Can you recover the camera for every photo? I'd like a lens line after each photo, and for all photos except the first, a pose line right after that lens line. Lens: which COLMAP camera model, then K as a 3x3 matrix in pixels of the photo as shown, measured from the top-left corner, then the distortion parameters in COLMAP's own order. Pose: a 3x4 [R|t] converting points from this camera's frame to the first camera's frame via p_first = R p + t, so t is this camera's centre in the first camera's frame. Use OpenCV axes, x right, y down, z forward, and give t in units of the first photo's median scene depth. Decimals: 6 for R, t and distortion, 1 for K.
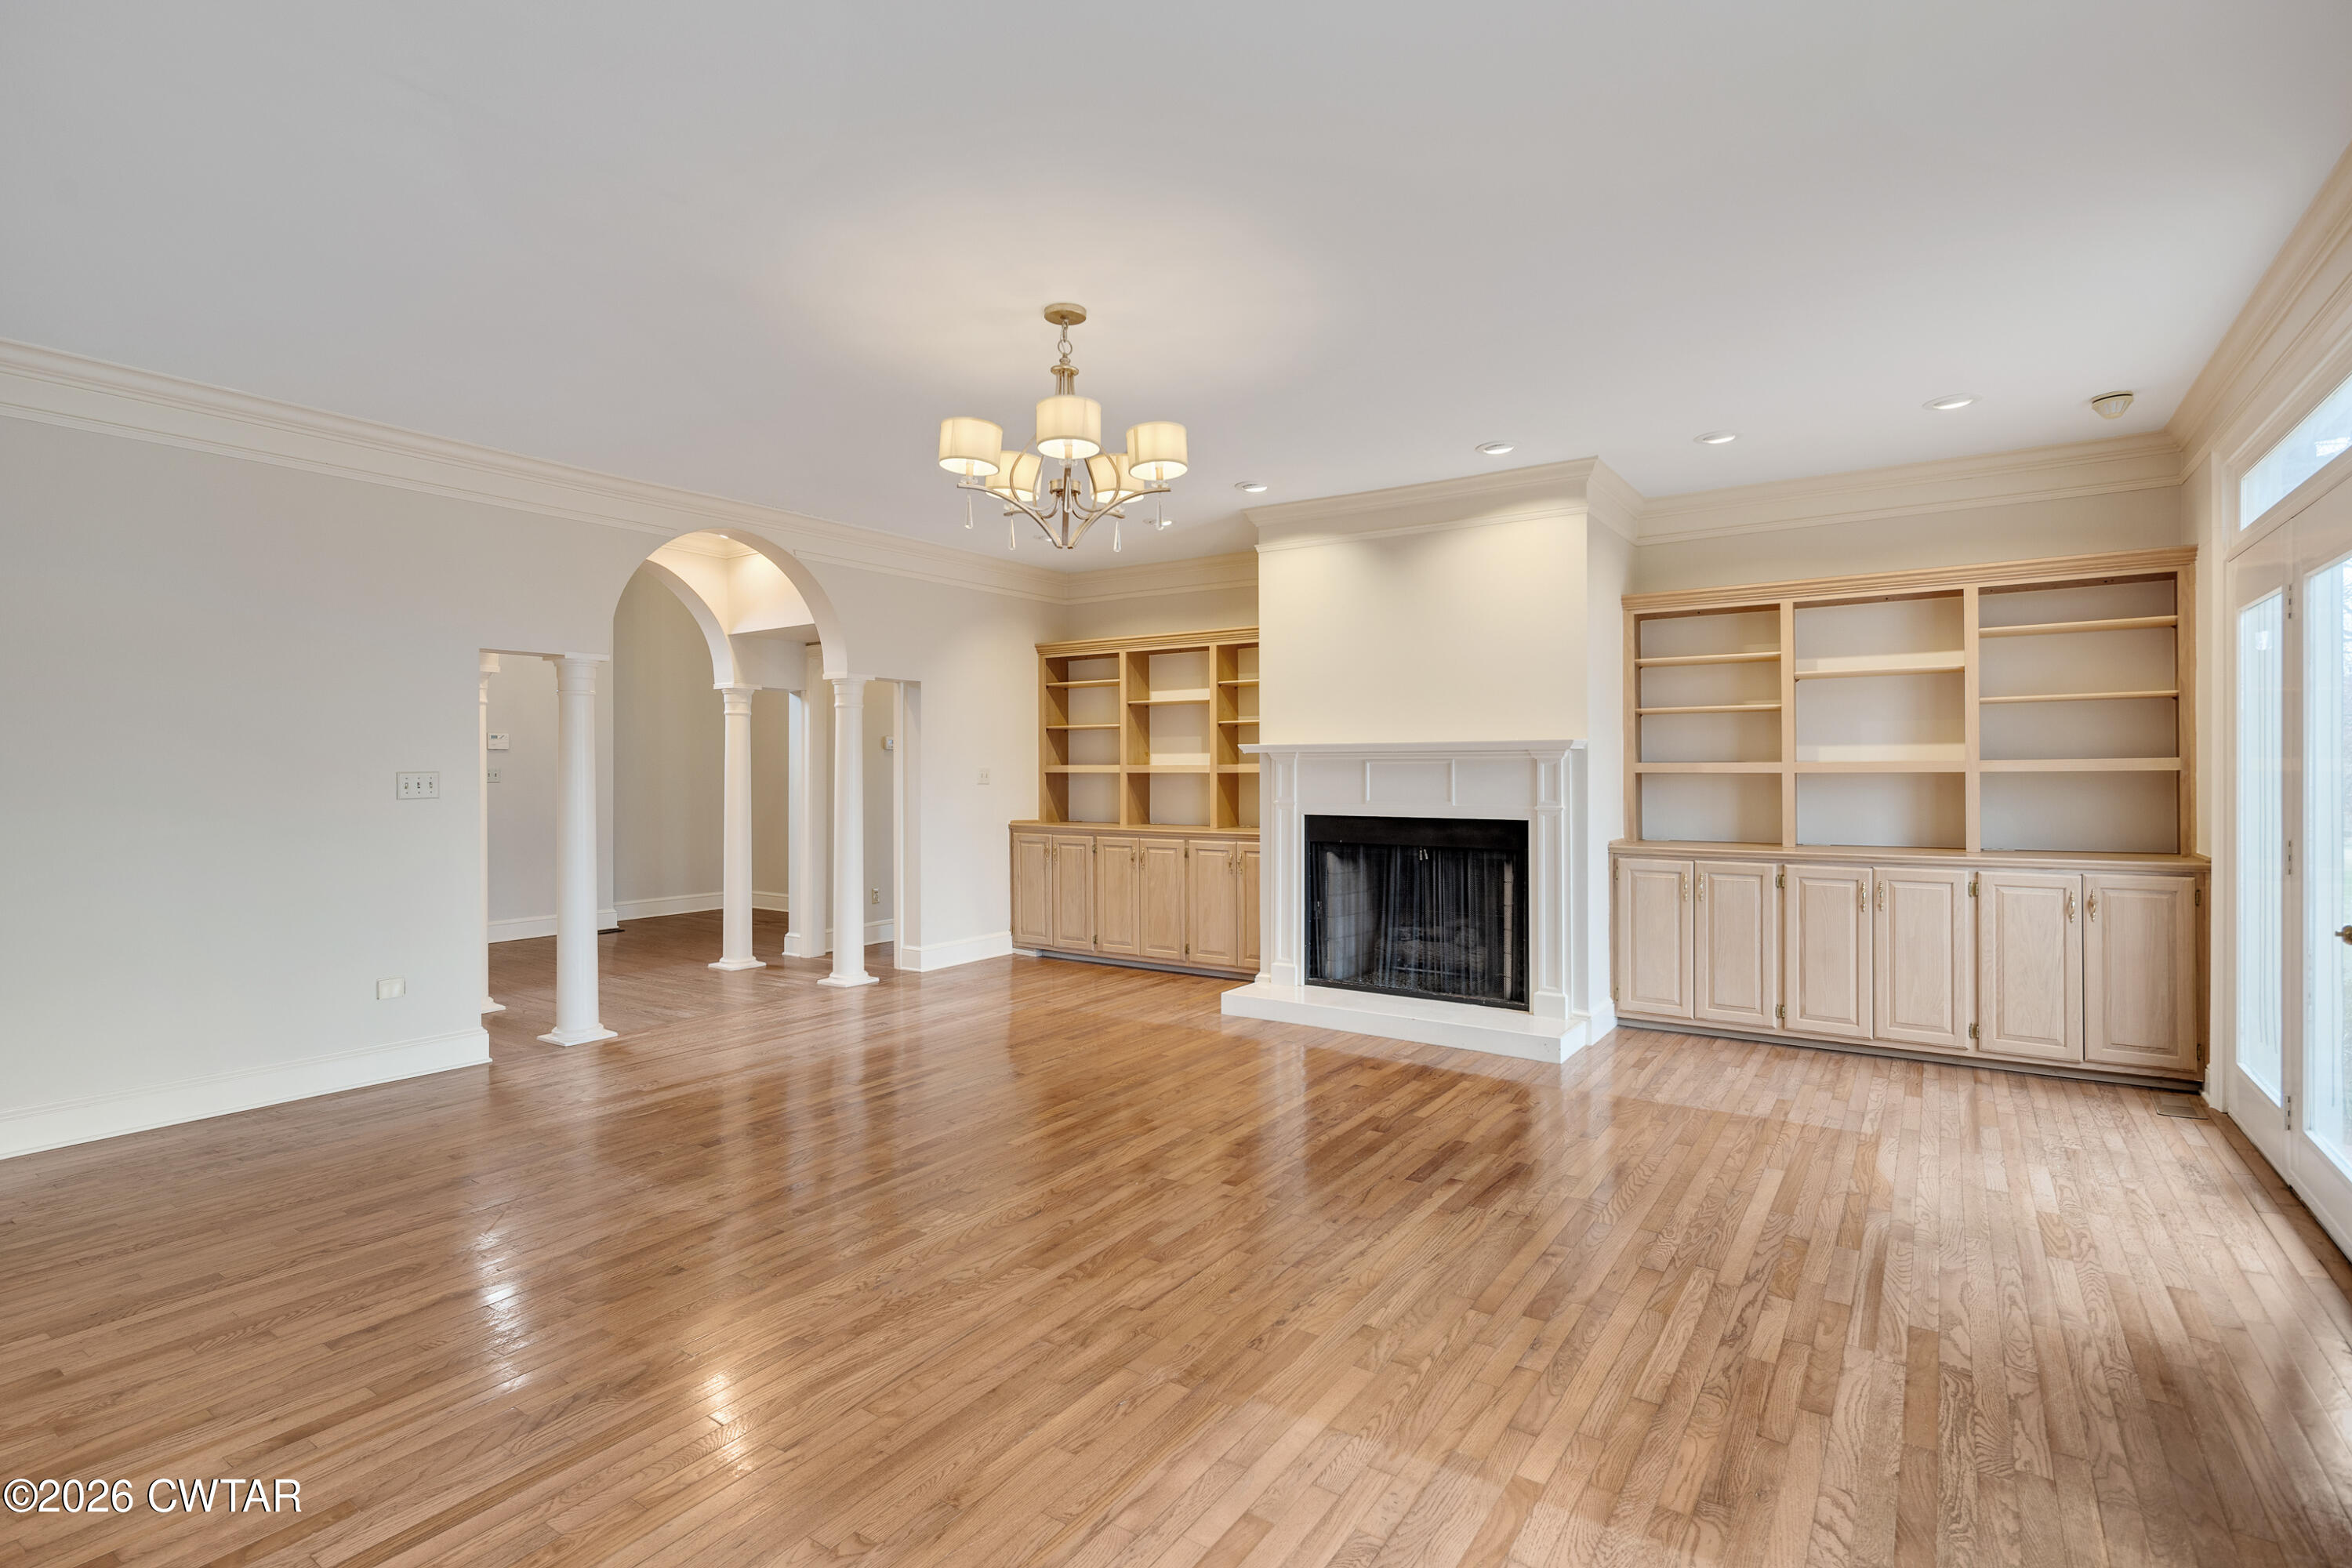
lens RADIAL K [[1135.4, 0, 1168.6], [0, 1135.4, 763.1], [0, 0, 1]] dist [0.005102, -0.003274]
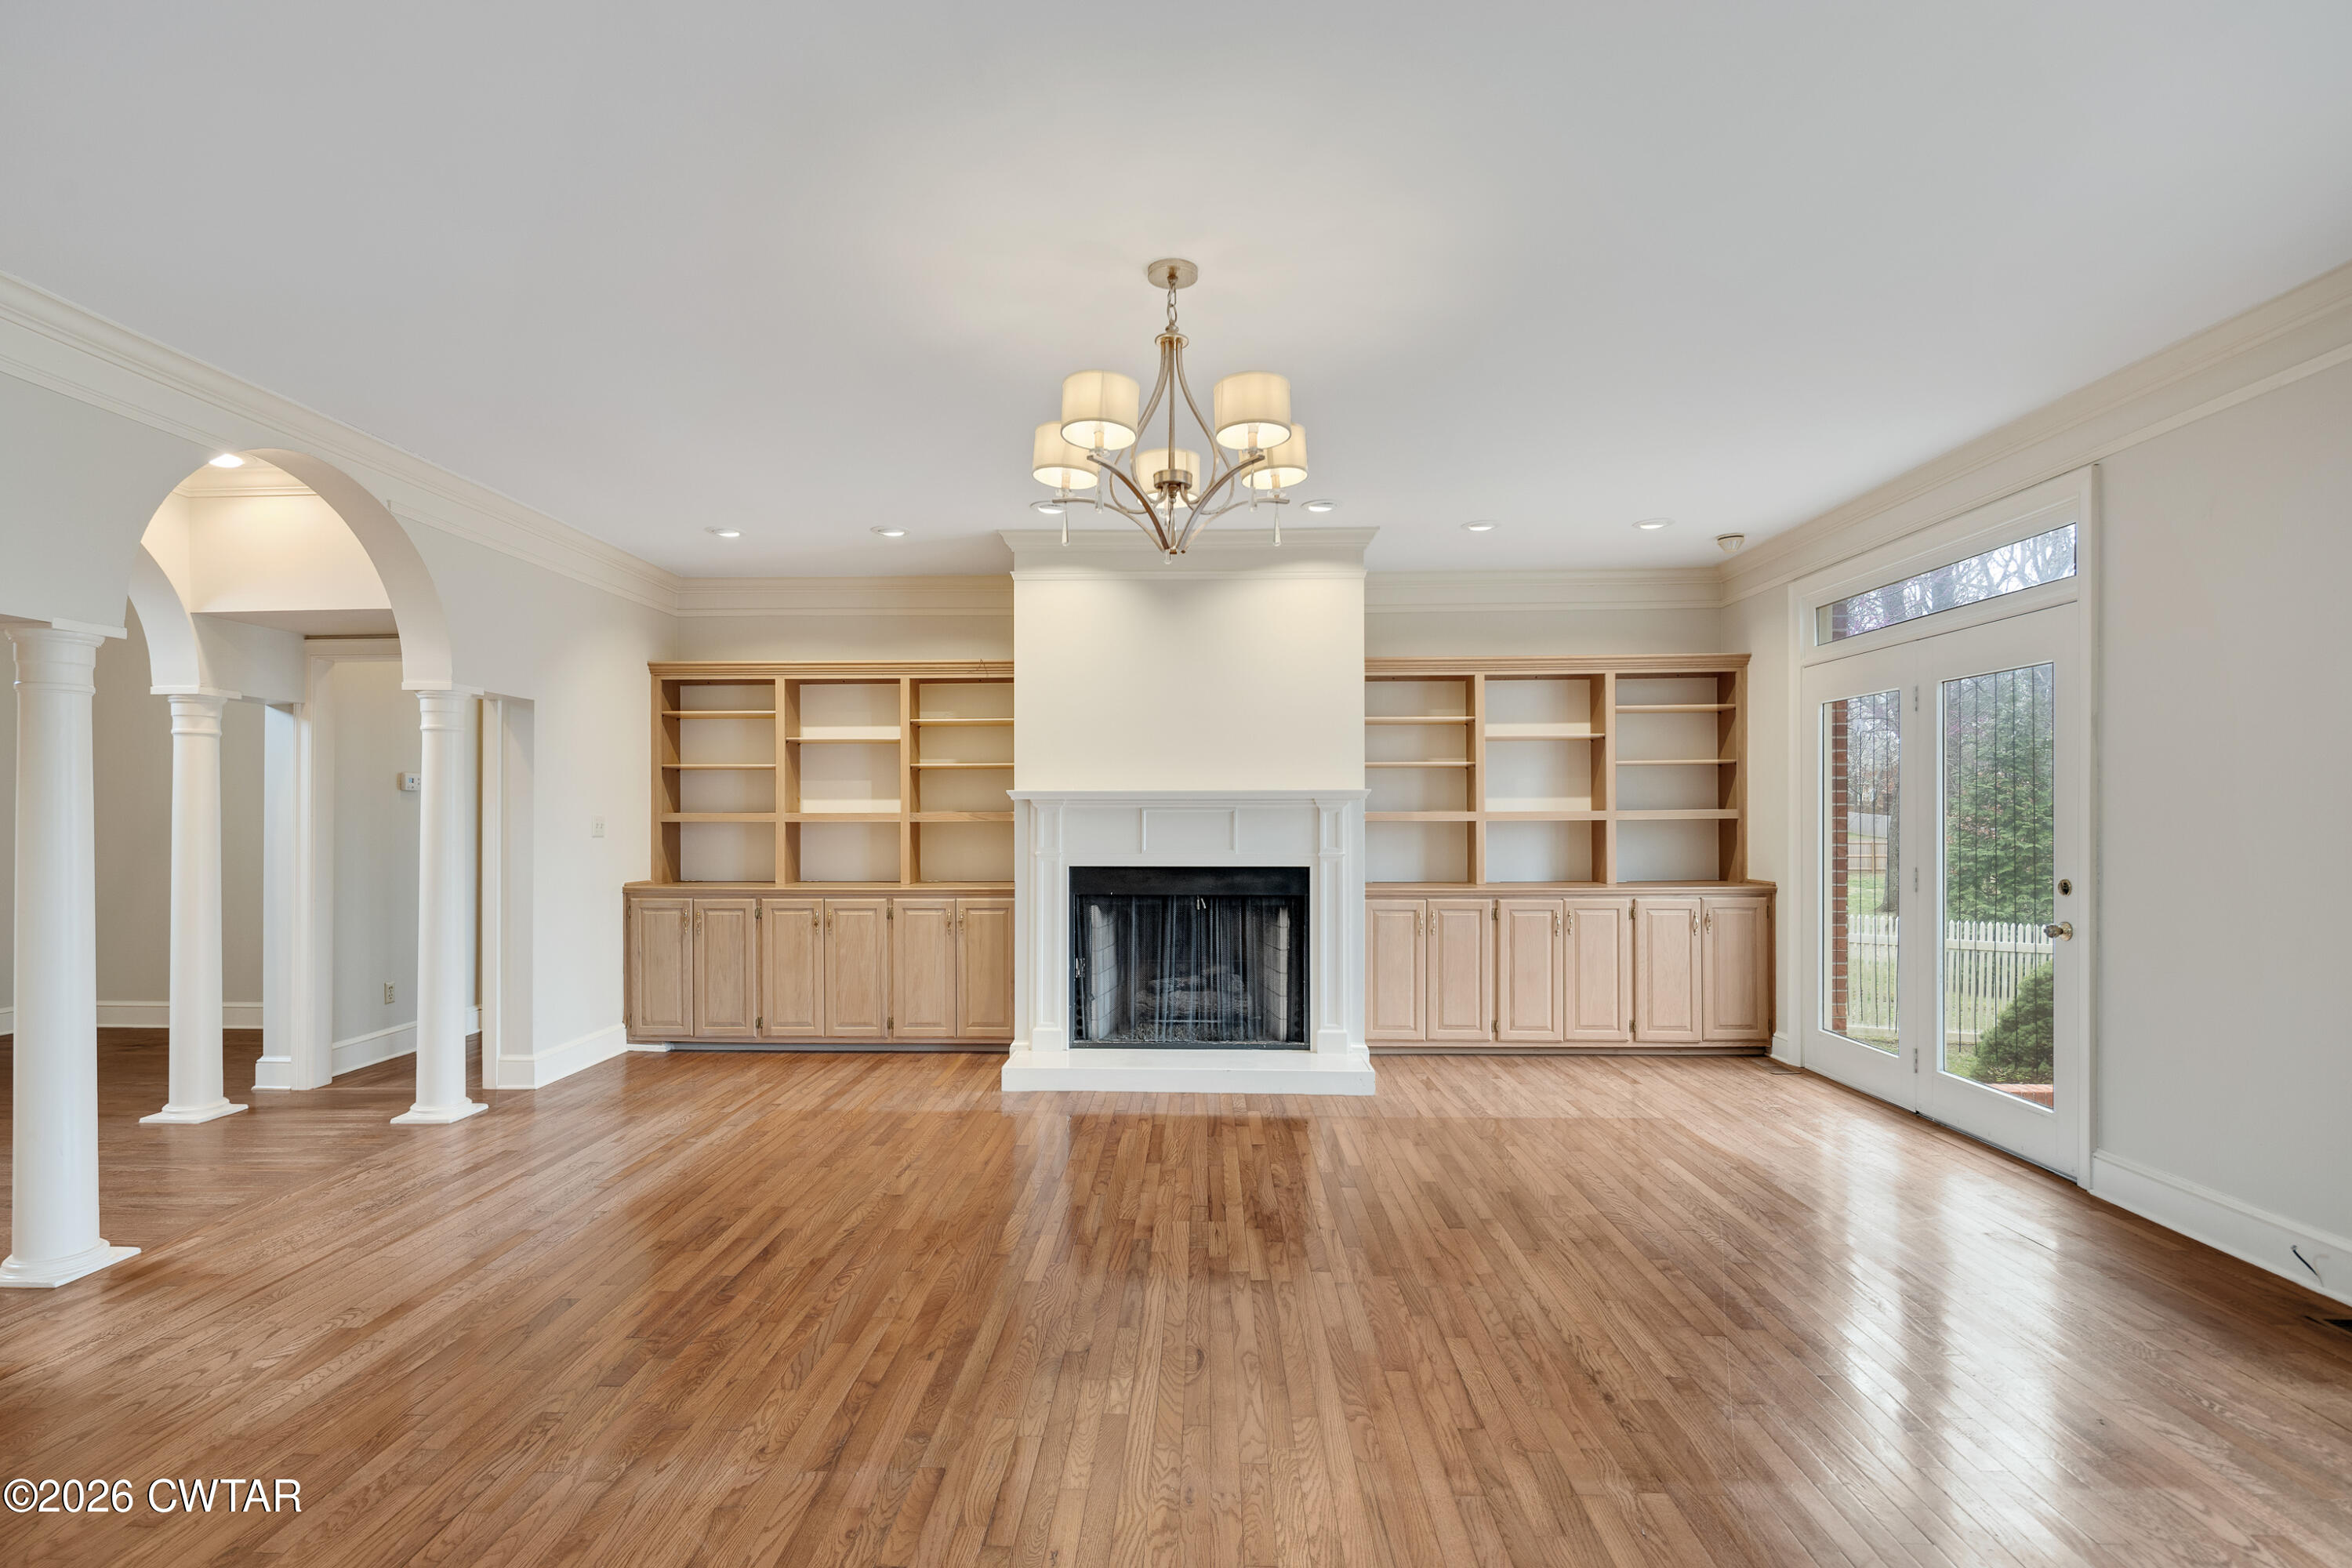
lens RADIAL K [[1135.4, 0, 1166.7], [0, 1135.4, 812.6], [0, 0, 1]] dist [0.005102, -0.003274]
pose [[0.844963, 0.002752, 0.534818, -0.396081], [-0.002961, 0.999996, -0.000467, 0.001893], [-0.534817, -0.001189, 0.844967, 0.215067]]
